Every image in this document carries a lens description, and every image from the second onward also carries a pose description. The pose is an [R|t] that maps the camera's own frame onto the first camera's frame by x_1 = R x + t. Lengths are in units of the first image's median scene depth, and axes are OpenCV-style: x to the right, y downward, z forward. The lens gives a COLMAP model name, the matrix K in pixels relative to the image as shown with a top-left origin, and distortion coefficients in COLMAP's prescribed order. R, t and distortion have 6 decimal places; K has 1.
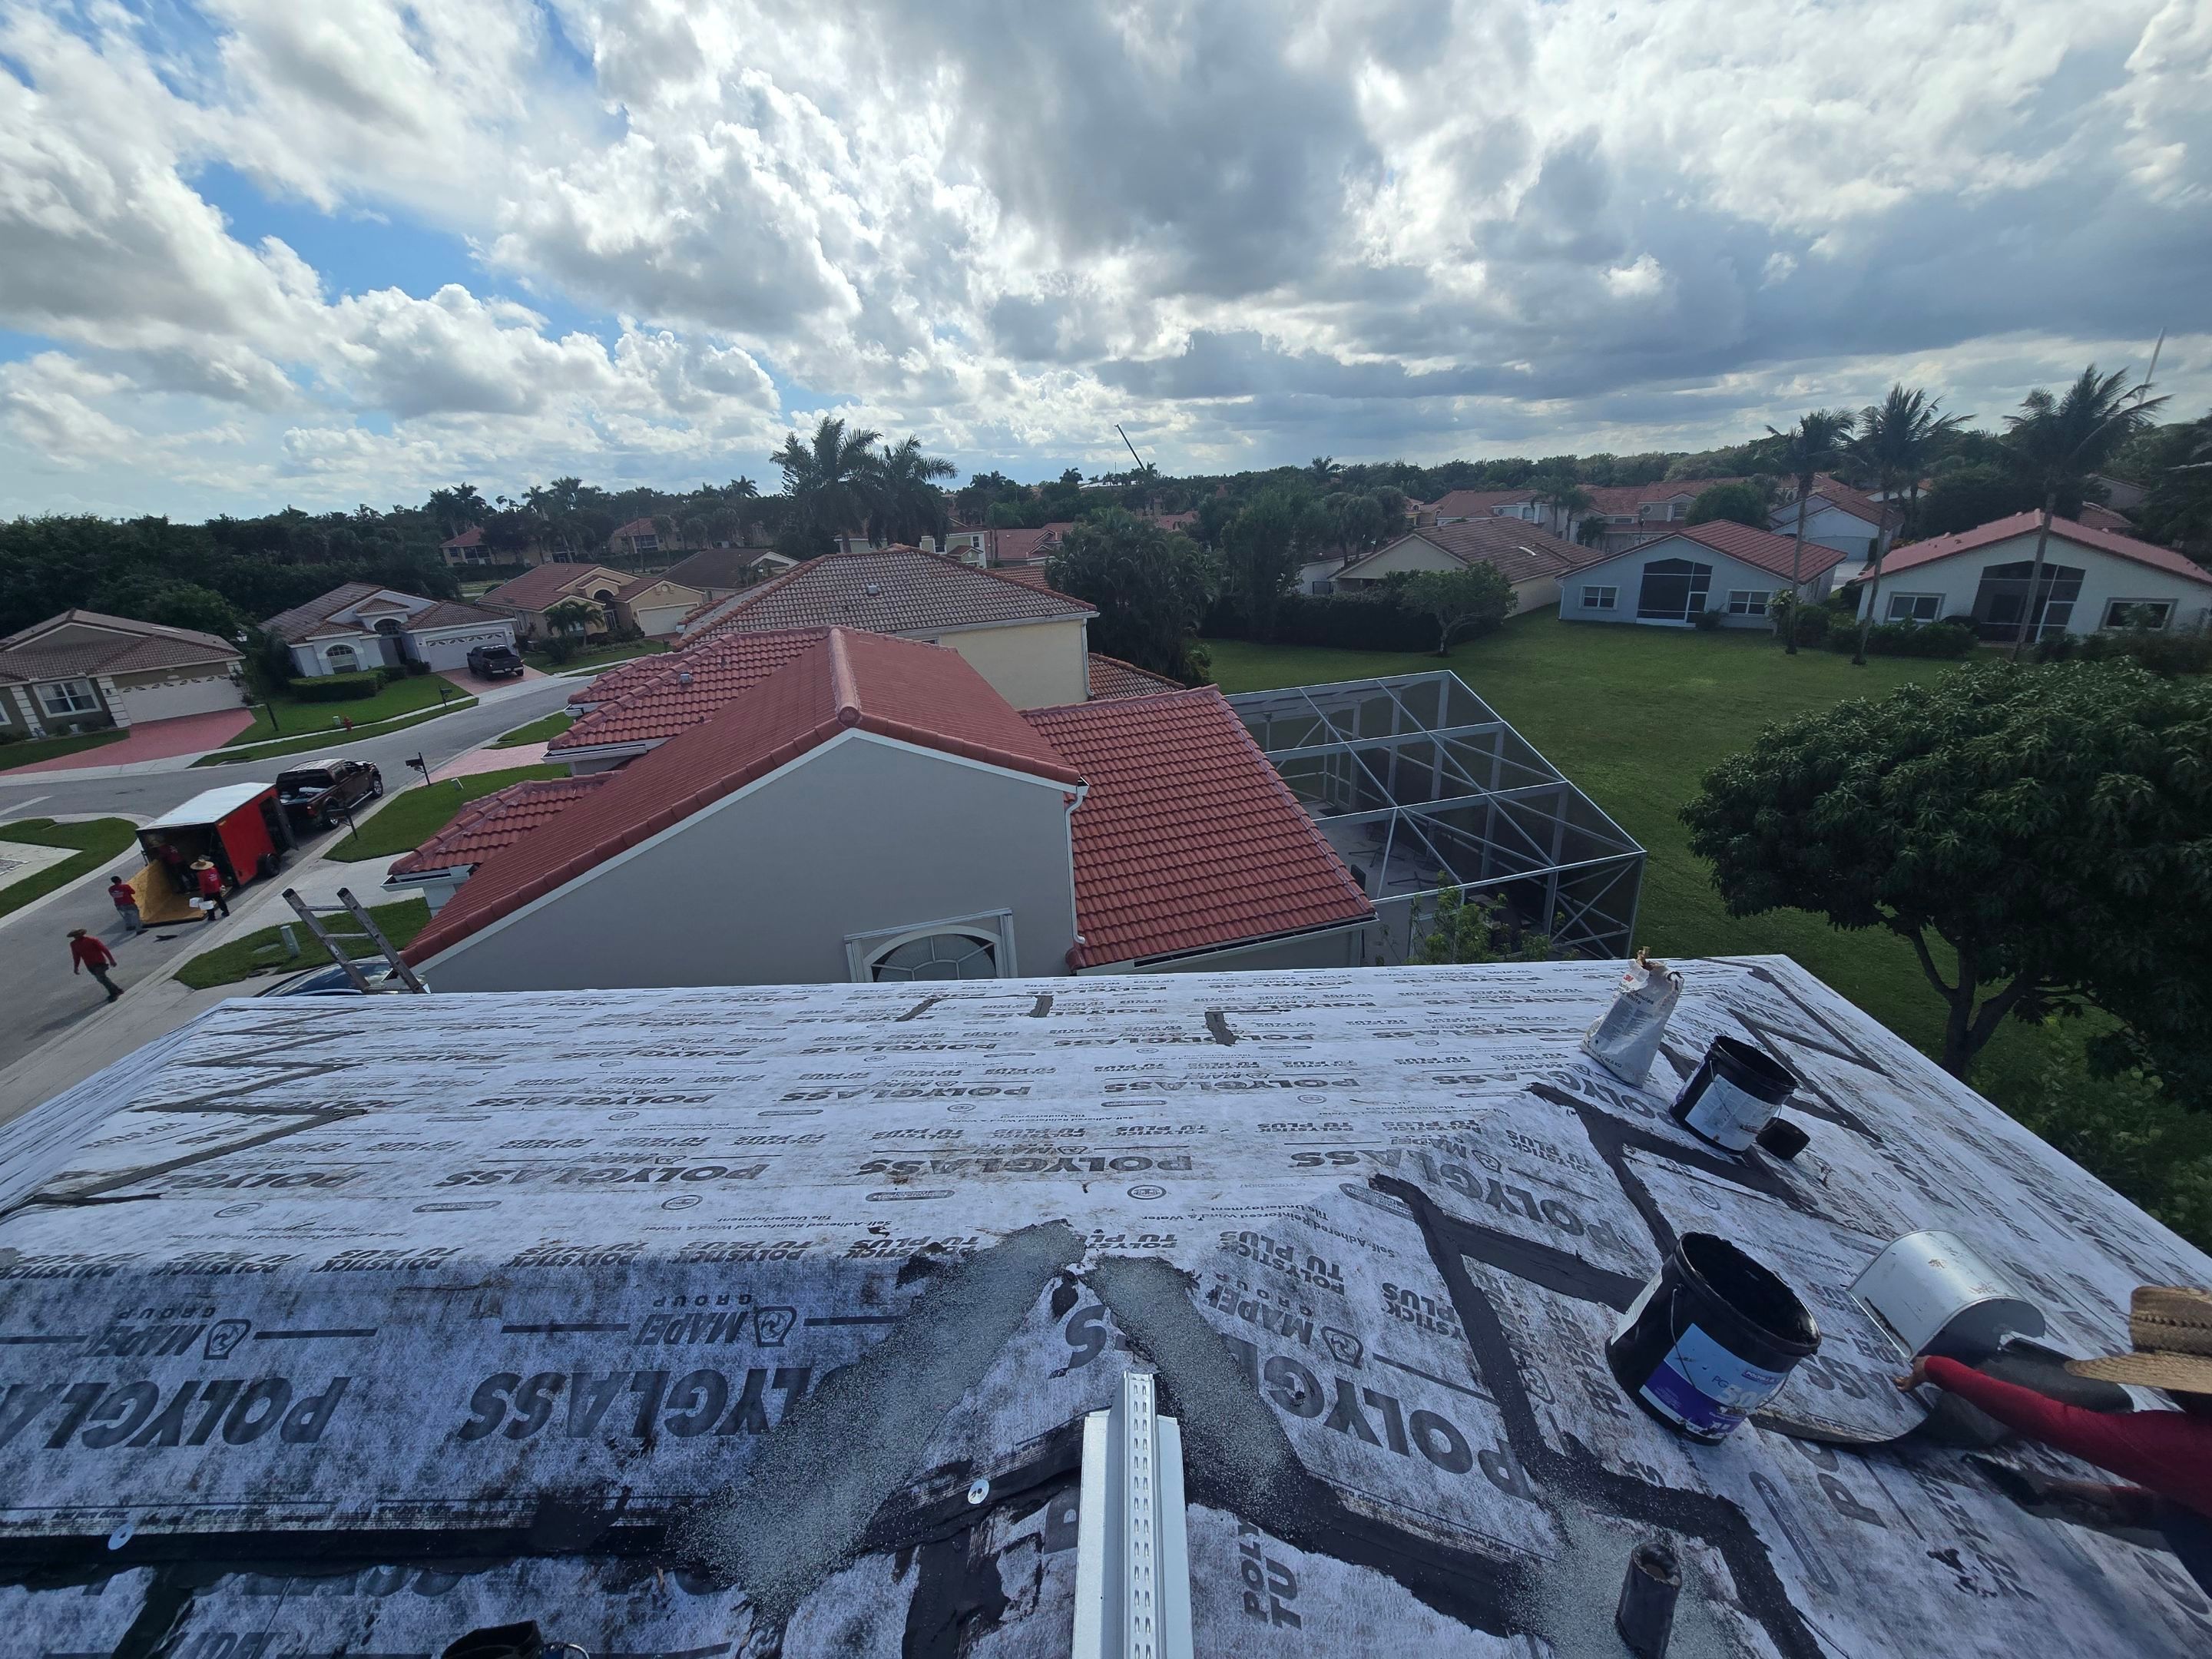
lens RADIAL K [[908.2, 0, 1098.1], [0, 908.2, 828.3], [0, 0, 1]] dist [-0.009071, 0.002950]
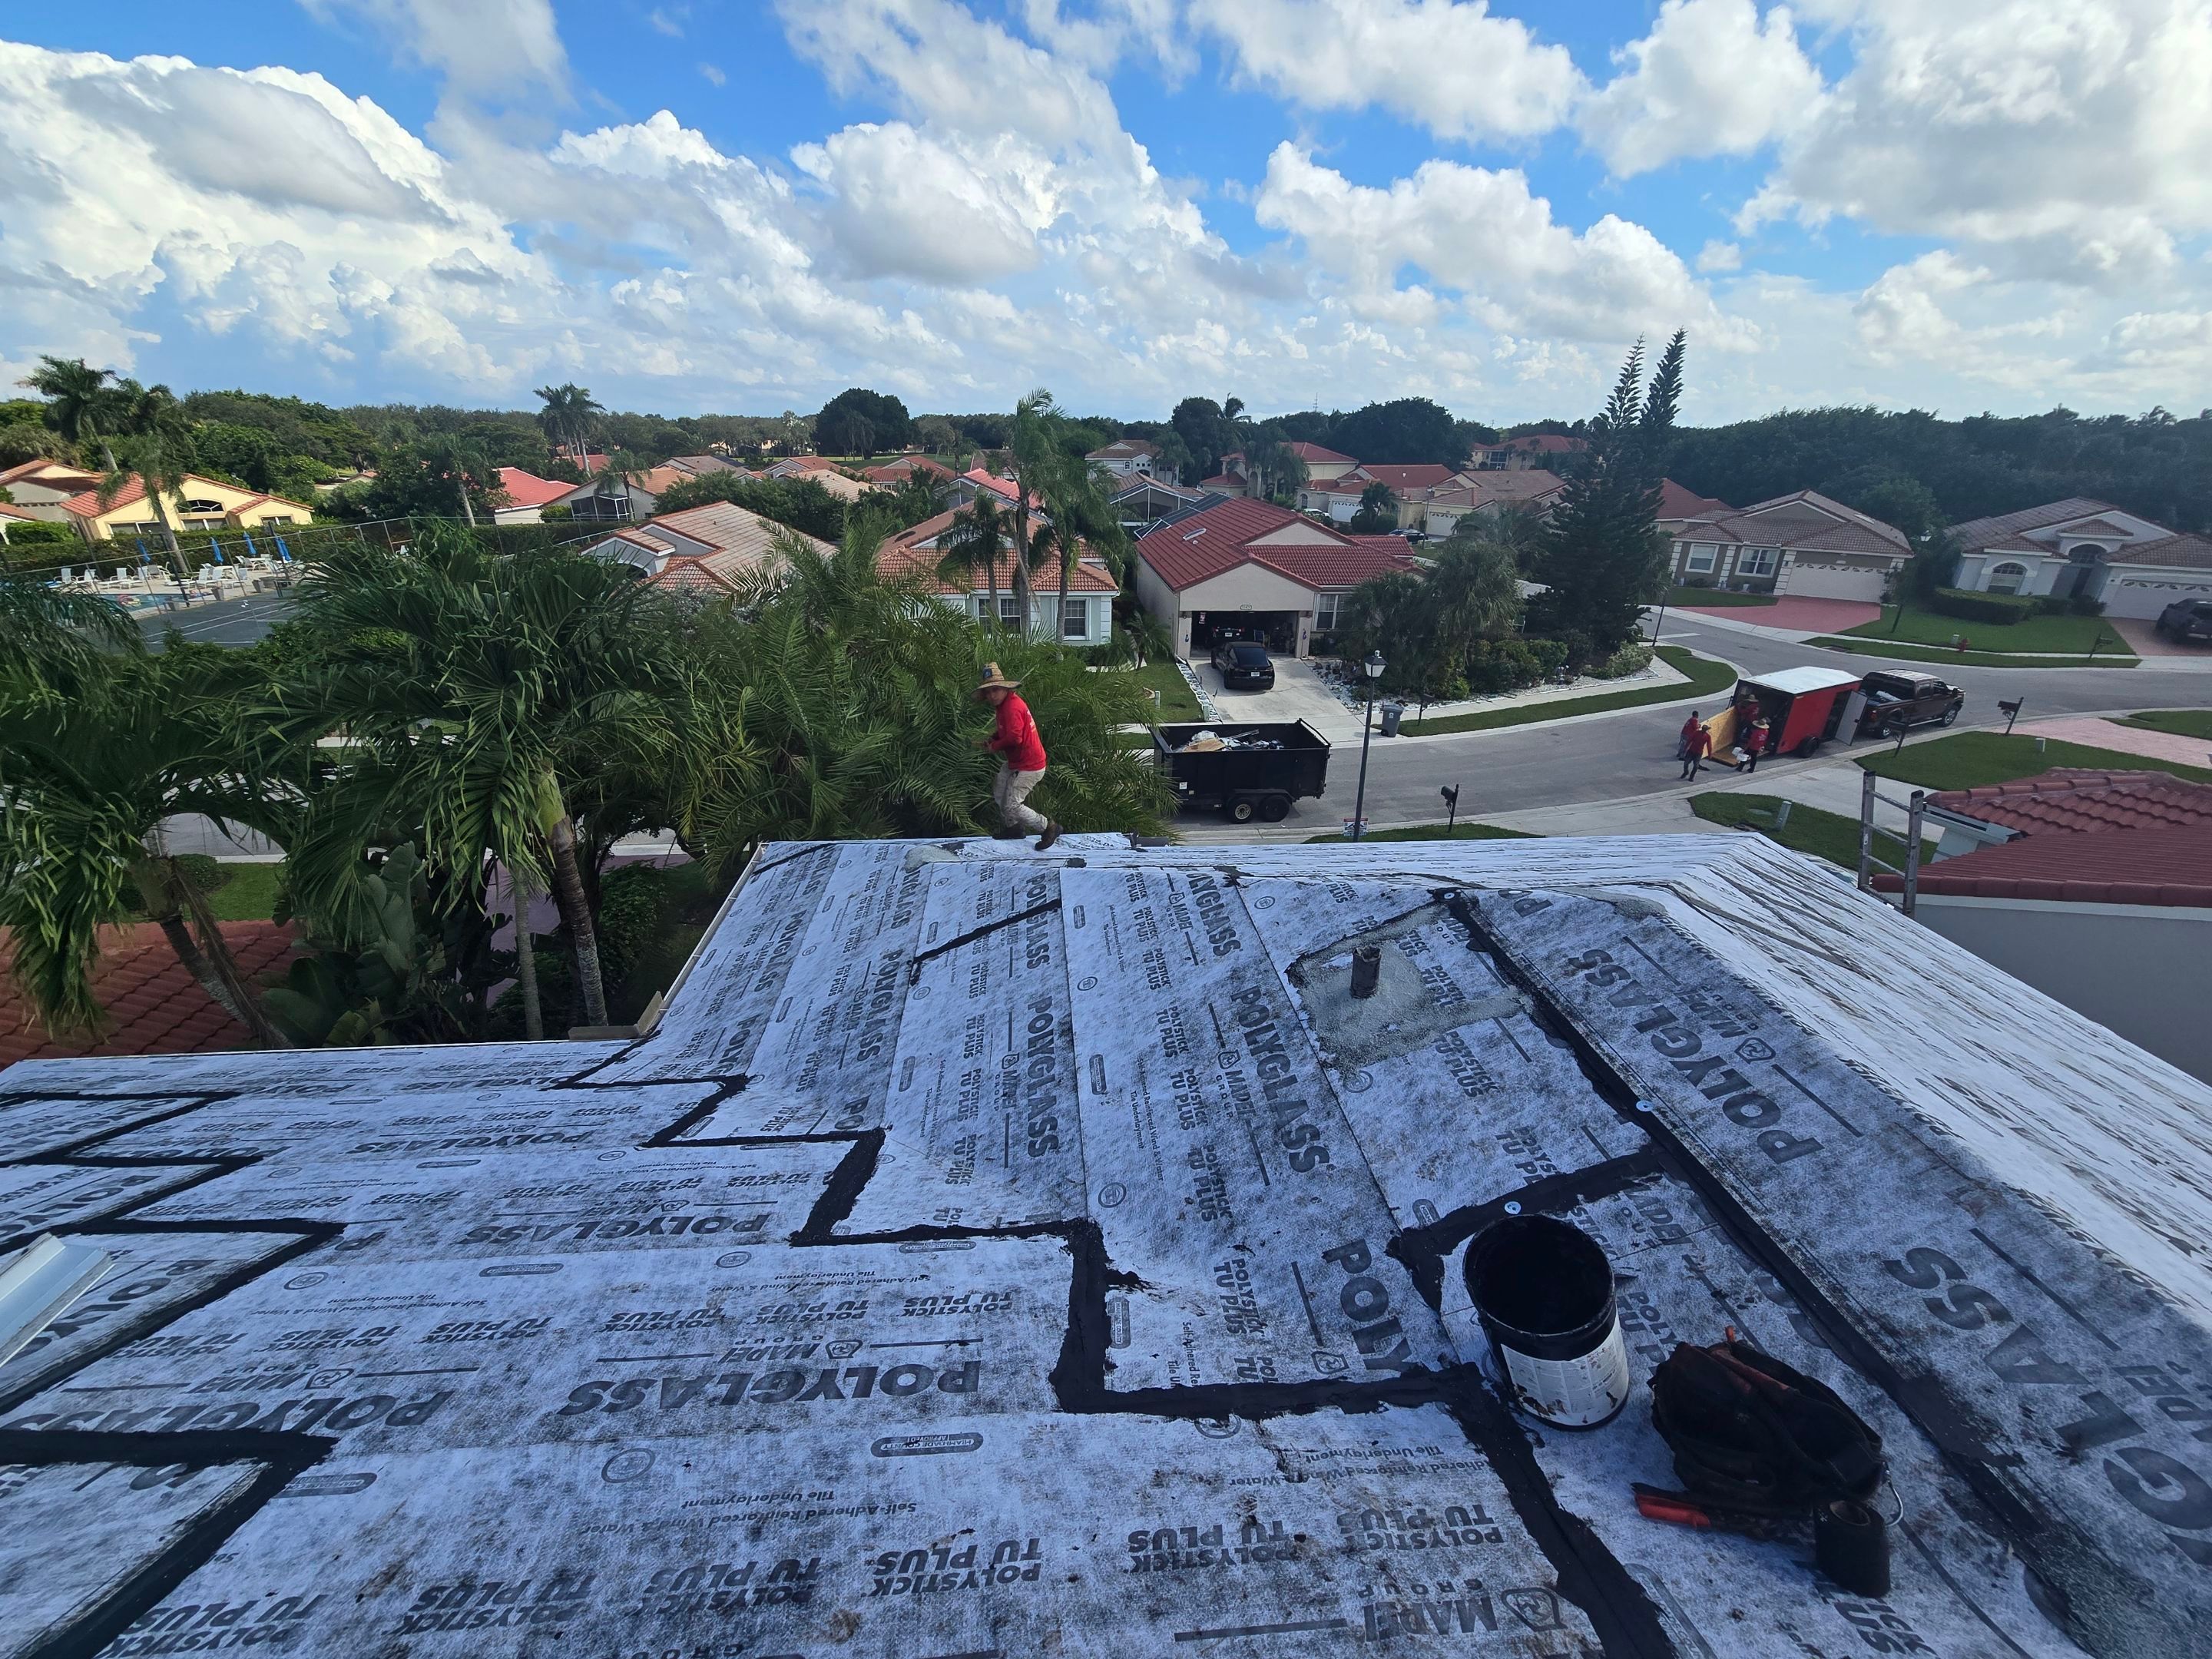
lens RADIAL K [[908.2, 0, 1098.1], [0, 908.2, 828.3], [0, 0, 1]] dist [-0.009071, 0.002950]
pose [[0.100271, 0.448345, -0.888219, -0.039173], [-0.360195, 0.848523, 0.387645, 0.078294], [0.927473, 0.281062, 0.246574, -0.146403]]
